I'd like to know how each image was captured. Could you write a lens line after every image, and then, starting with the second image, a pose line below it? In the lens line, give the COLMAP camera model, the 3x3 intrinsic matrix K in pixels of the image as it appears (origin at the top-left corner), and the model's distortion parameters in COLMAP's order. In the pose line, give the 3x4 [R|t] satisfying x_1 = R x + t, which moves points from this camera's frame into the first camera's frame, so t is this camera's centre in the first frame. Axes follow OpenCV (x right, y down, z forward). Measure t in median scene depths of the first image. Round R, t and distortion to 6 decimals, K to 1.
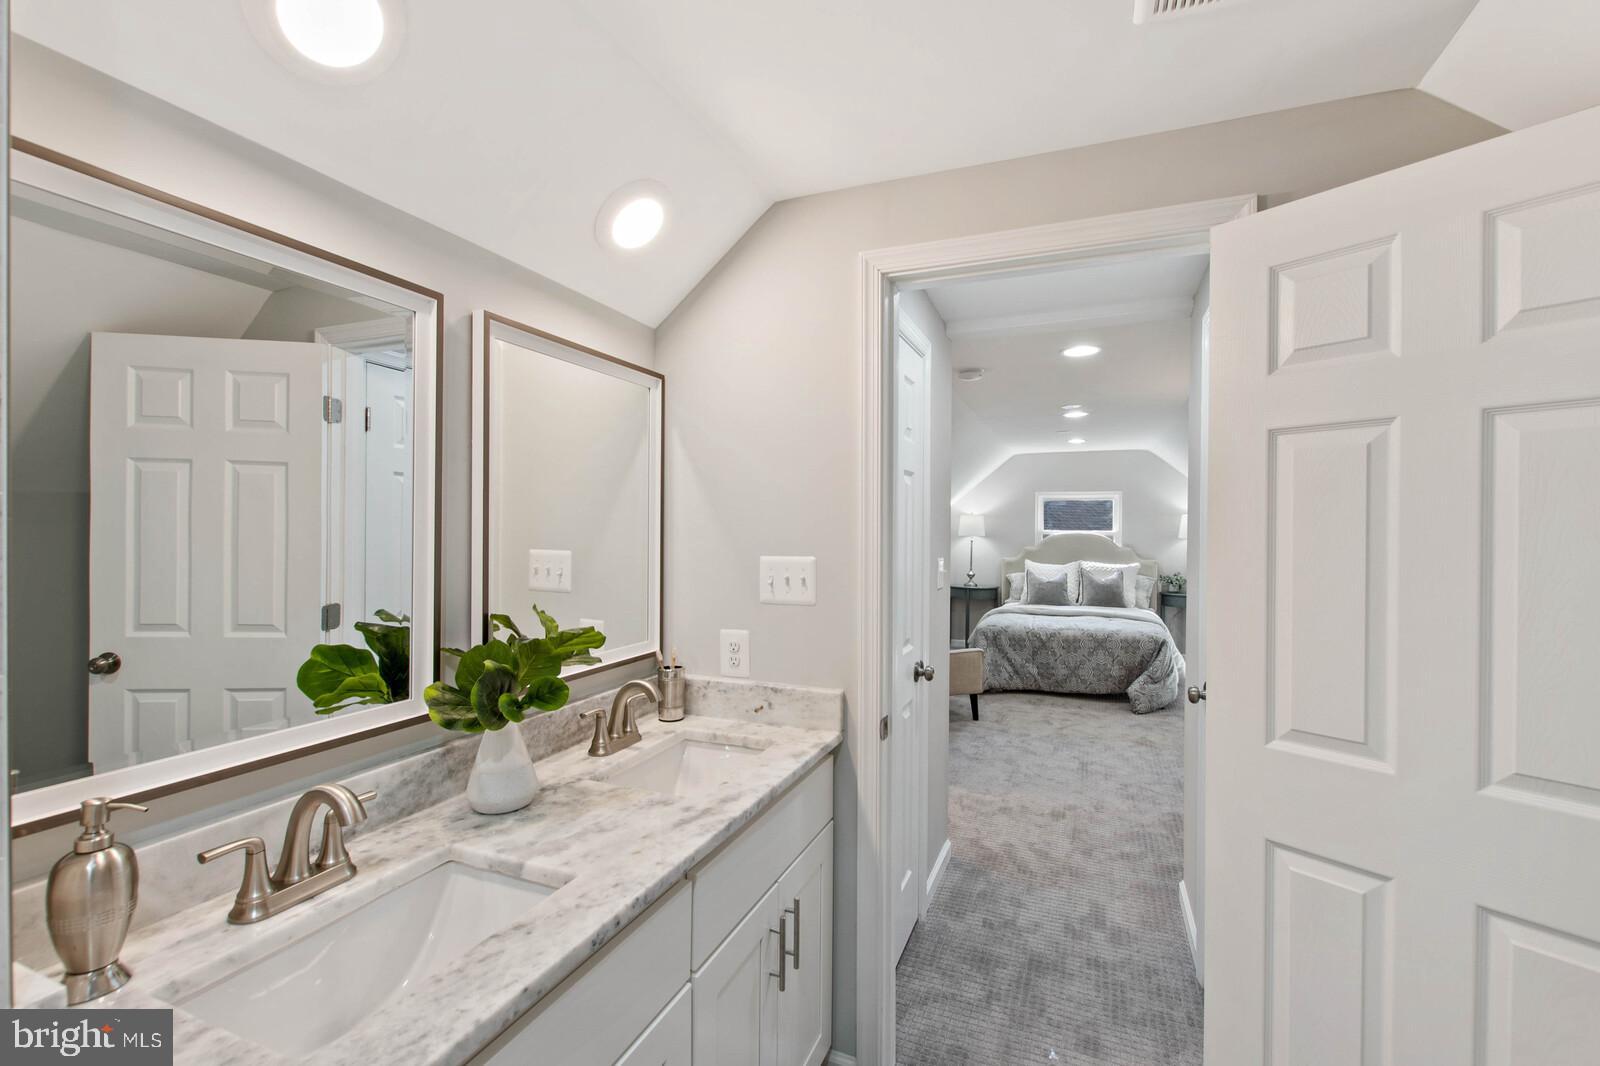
lens RADIAL K [[704.1, 0, 801.9], [0, 704.1, 553.6], [0, 0, 1]] dist [-0.000783, -0.000042]
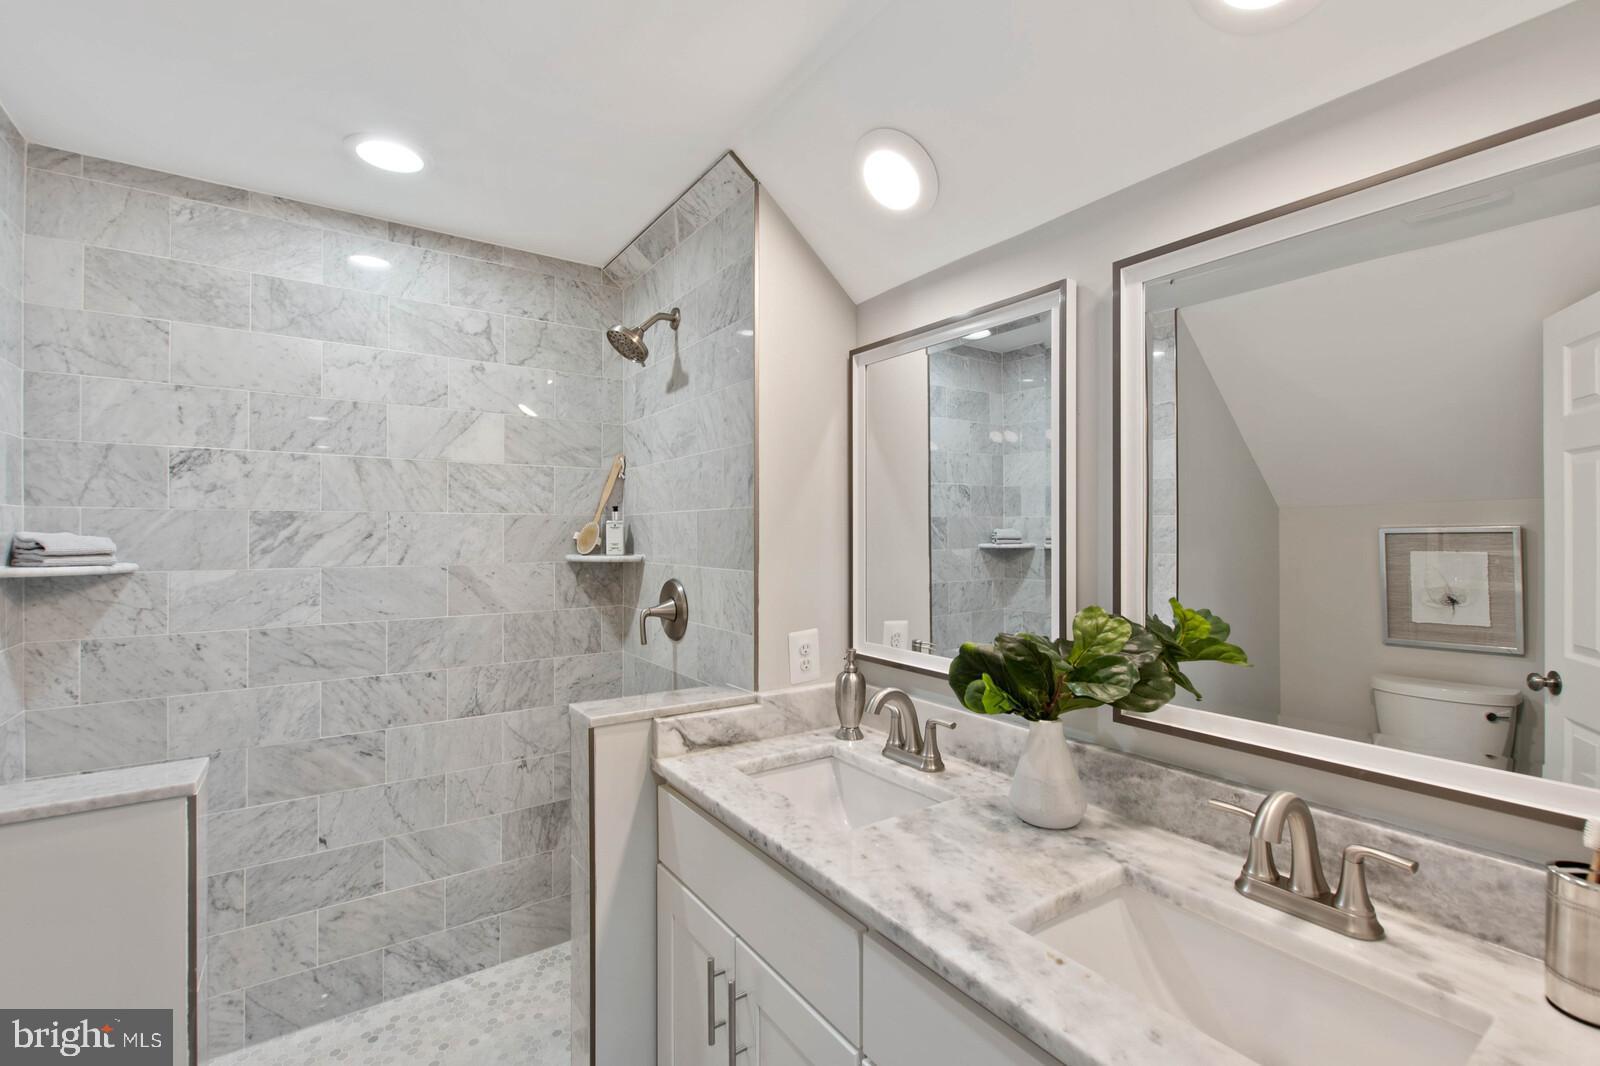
lens RADIAL K [[692.0, 0, 800.0], [0, 692.0, 533.0], [0, 0, 1]] dist [0.000934, -0.000659]
pose [[-0.541317, -0.013037, -0.840717, 0.511364], [-0.044470, 0.998924, 0.013143, -0.005078], [0.839641, 0.044501, -0.541315, 1.242051]]
